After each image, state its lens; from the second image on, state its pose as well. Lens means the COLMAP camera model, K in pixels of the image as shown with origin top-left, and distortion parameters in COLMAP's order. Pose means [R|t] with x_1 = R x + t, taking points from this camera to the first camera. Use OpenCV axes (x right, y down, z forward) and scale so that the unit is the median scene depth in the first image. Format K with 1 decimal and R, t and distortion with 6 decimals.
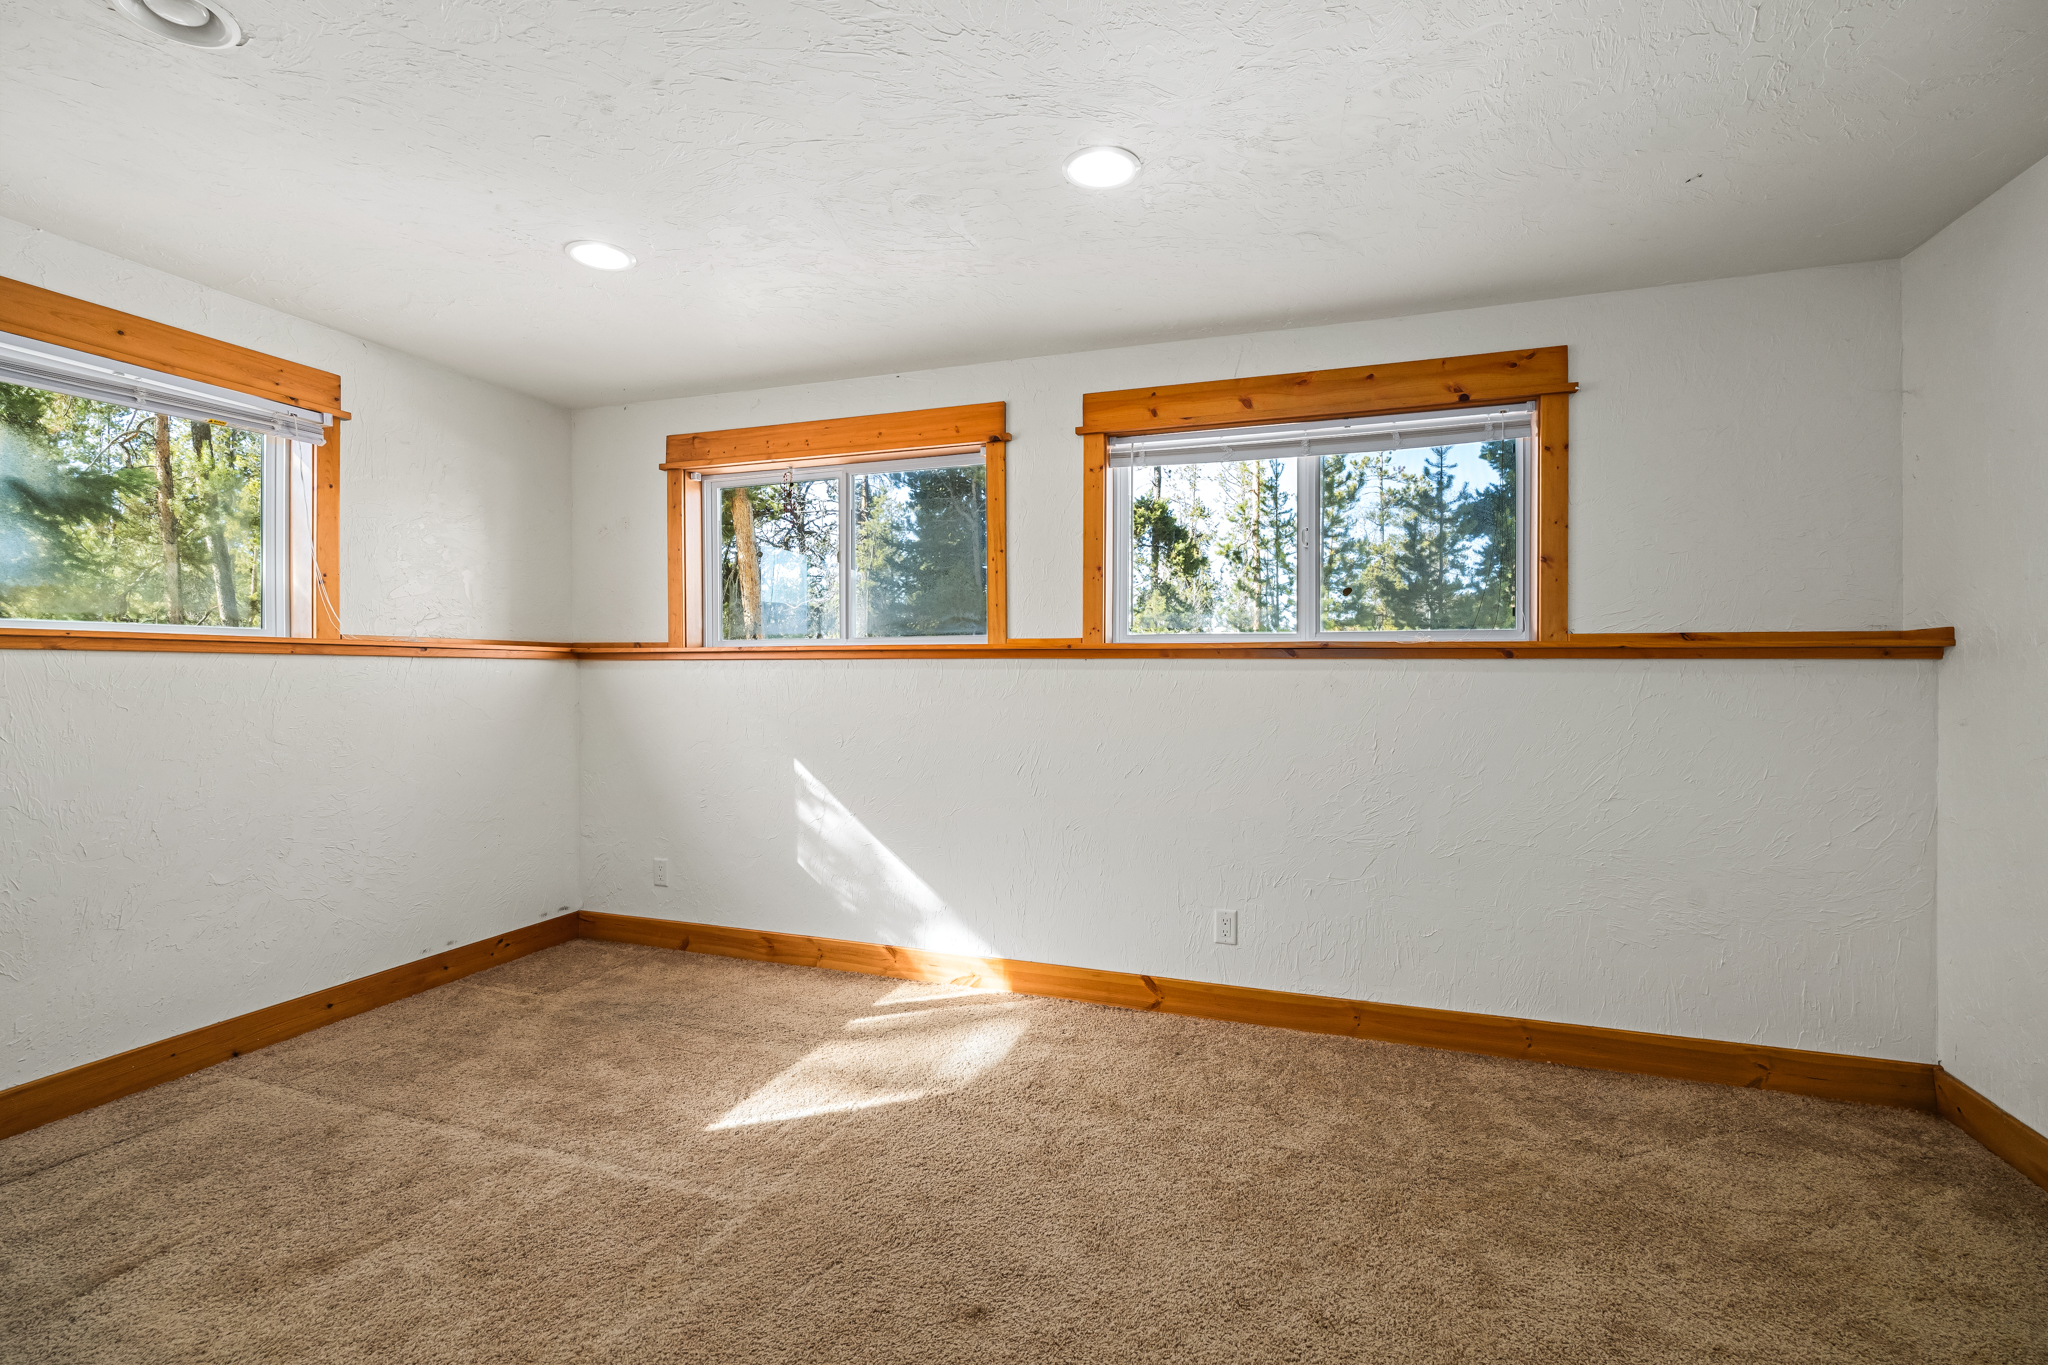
lens RADIAL K [[905.2, 0, 1016.7], [0, 905.2, 677.3], [0, 0, 1]] dist [-0.007750, 0.000412]
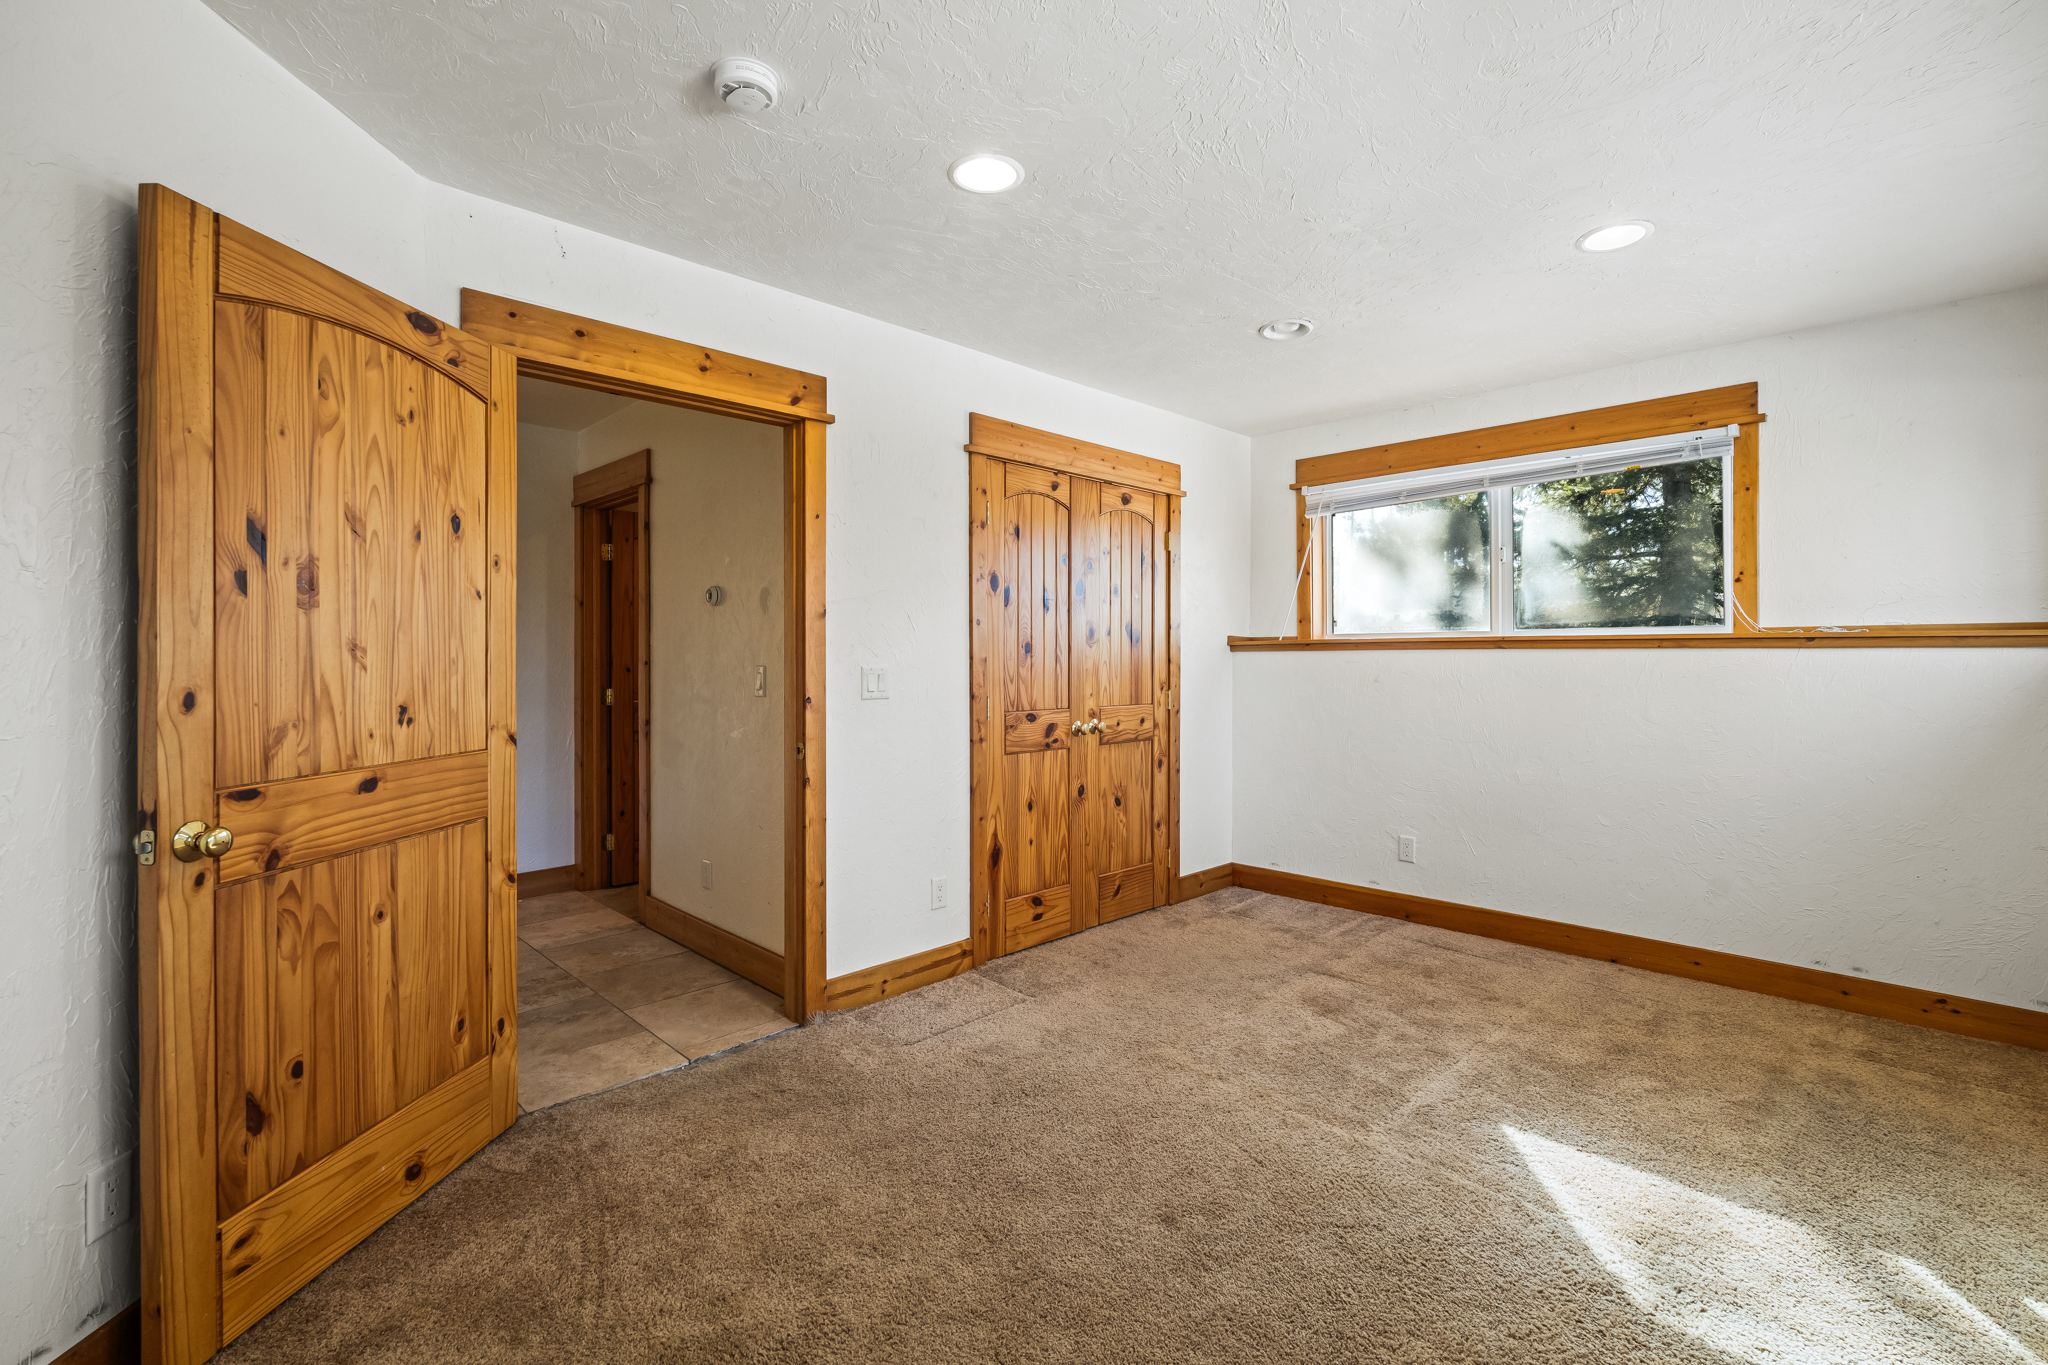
lens RADIAL K [[905.2, 0, 1017.2], [0, 905.2, 665.6], [0, 0, 1]] dist [-0.007750, 0.000412]
pose [[-0.449290, 0.009874, -0.893332, 0.628434], [-0.003381, 0.999913, 0.012752, -0.016020], [0.893380, 0.008750, -0.449217, 0.770855]]
